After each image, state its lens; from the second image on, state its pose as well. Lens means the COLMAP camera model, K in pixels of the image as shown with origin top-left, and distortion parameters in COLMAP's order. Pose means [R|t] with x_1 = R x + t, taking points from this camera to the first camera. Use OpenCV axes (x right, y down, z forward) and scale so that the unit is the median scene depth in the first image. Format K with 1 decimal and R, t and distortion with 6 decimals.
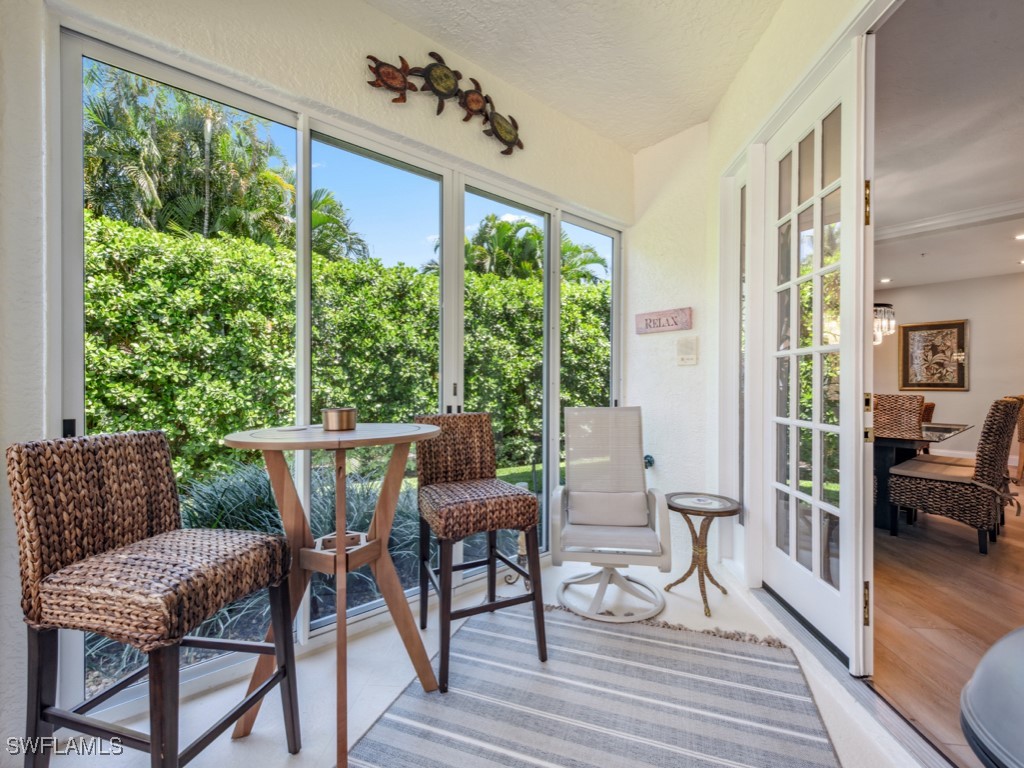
lens RADIAL K [[452.9, 0, 504.2], [0, 452.9, 384.3], [0, 0, 1]] dist [0.005005, -0.001632]
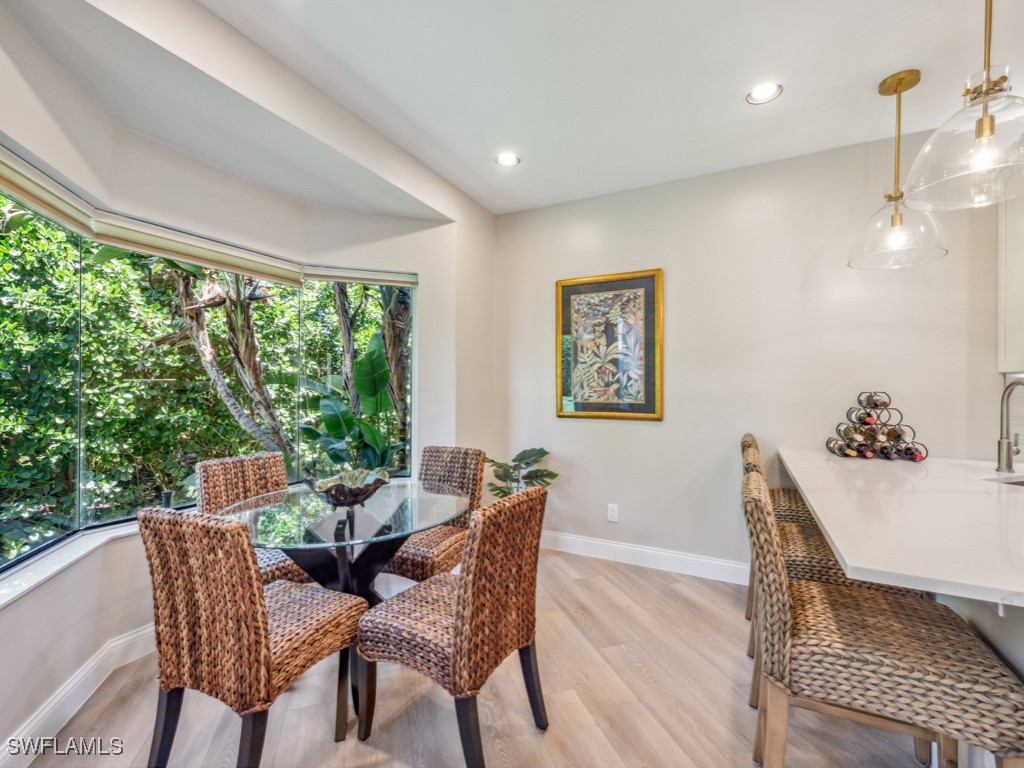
lens RADIAL K [[452.9, 0, 512.9], [0, 452.9, 385.6], [0, 0, 1]] dist [0.005005, -0.001632]
pose [[0.921135, 0.000022, 0.389243, 0.633448], [-0.000949, 0.999997, 0.002189, -0.020511], [-0.389241, -0.002385, 0.921133, 0.569773]]
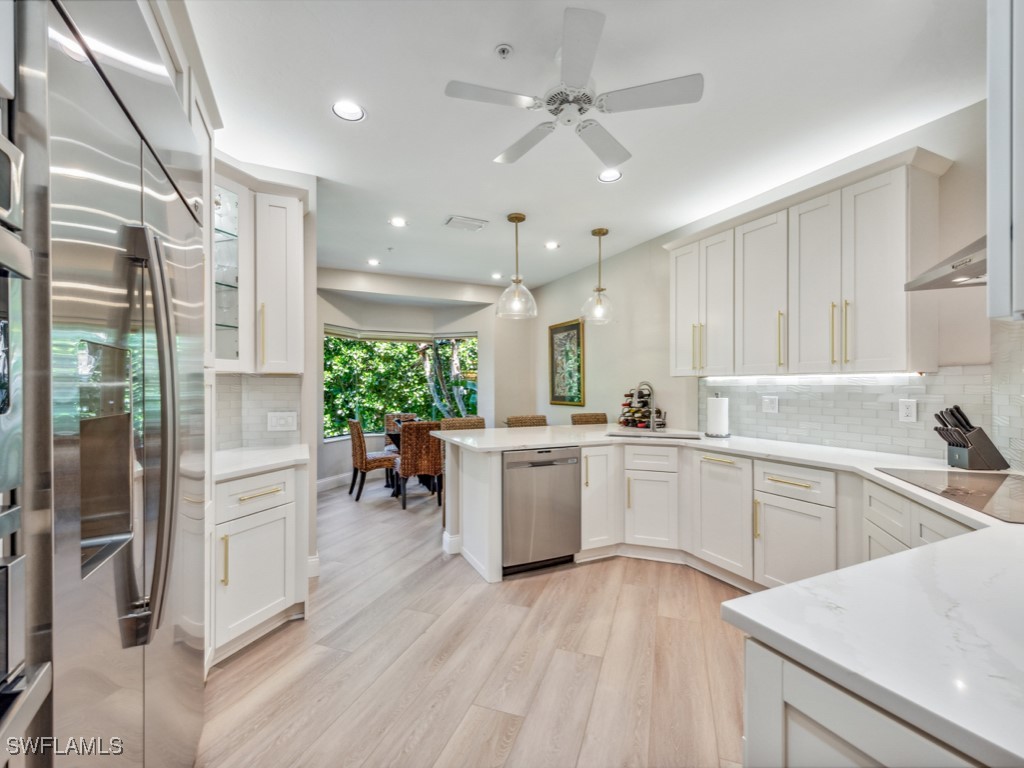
lens RADIAL K [[452.9, 0, 508.1], [0, 452.9, 387.2], [0, 0, 1]] dist [0.005005, -0.001632]
pose [[0.965093, -0.004866, -0.261863, 1.004471], [0.005348, 0.999985, 0.001127, -0.018968], [0.261854, -0.002488, 0.965104, 0.167801]]
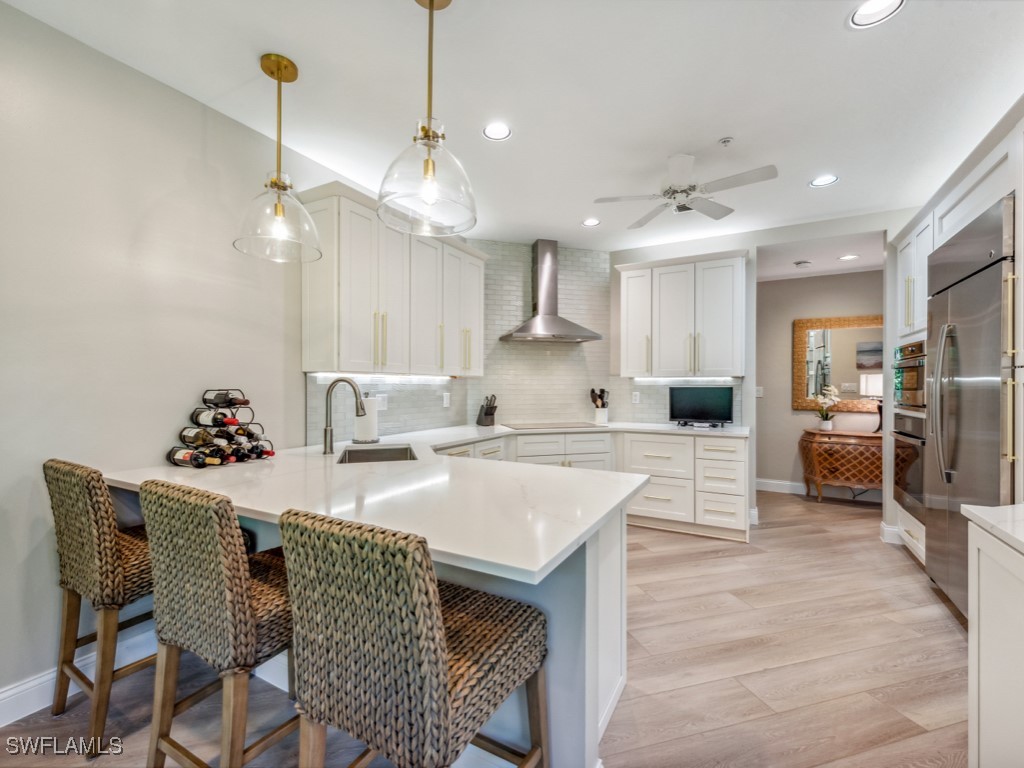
lens RADIAL K [[452.9, 0, 502.8], [0, 452.9, 385.1], [0, 0, 1]] dist [0.005005, -0.001632]
pose [[-0.348644, -0.004270, 0.937246, 0.661376], [-0.003379, 0.999989, 0.003299, -0.019670], [-0.937249, -0.002017, -0.348654, 0.705515]]
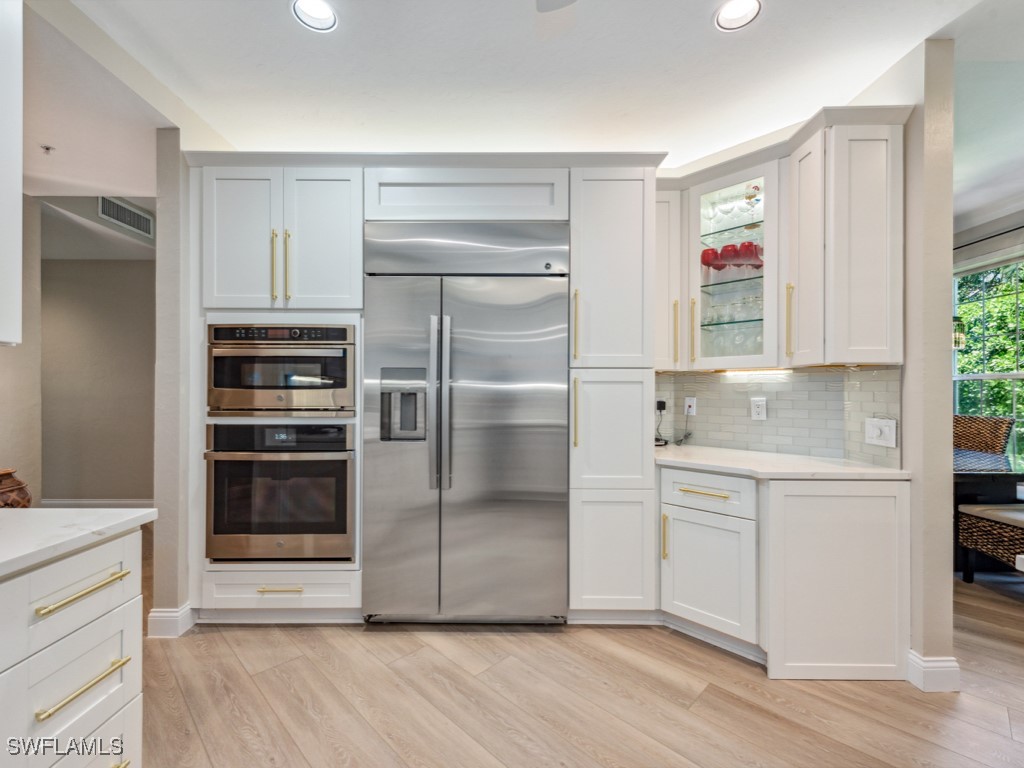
lens RADIAL K [[452.9, 0, 507.1], [0, 452.9, 390.9], [0, 0, 1]] dist [0.005005, -0.001632]
pose [[-0.640875, -0.005120, -0.767628, 1.073871], [-0.005853, 0.999981, -0.001783, -0.013228], [0.767623, 0.003350, -0.640893, 0.505087]]
